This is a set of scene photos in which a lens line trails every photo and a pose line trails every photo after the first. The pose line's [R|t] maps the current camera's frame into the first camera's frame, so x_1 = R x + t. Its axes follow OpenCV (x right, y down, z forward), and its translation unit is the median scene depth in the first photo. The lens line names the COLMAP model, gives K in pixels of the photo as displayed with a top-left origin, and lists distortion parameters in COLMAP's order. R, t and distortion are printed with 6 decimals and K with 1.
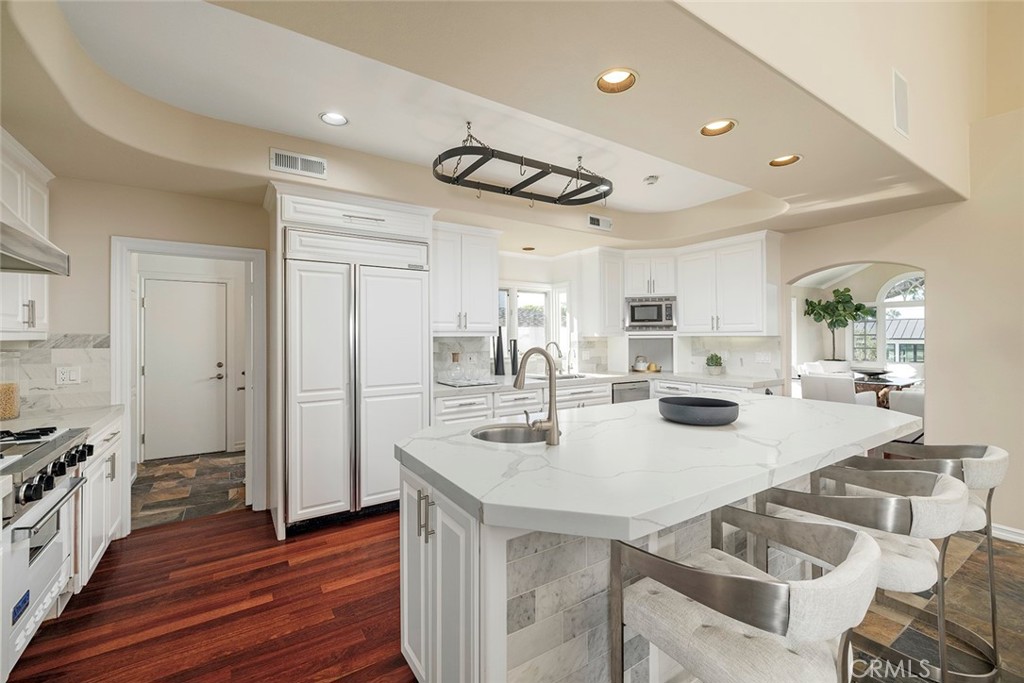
lens RADIAL K [[432.8, 0, 510.0], [0, 432.8, 335.6], [0, 0, 1]] dist [-0.000053, -0.000077]
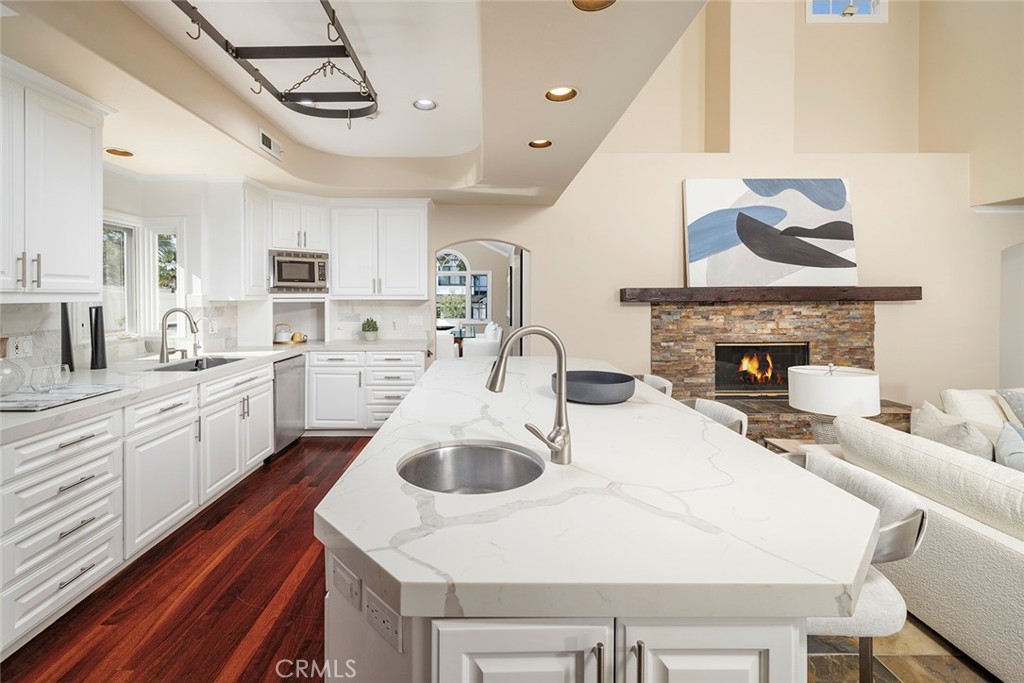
lens RADIAL K [[443.3, 0, 491.6], [0, 443.3, 300.5], [0, 0, 1]] dist [0.000546, -0.000278]
pose [[0.537164, -0.003475, 0.843471, -0.201965], [-0.005729, 0.999953, 0.007768, -0.005768], [-0.843458, -0.009005, 0.537119, 0.251127]]
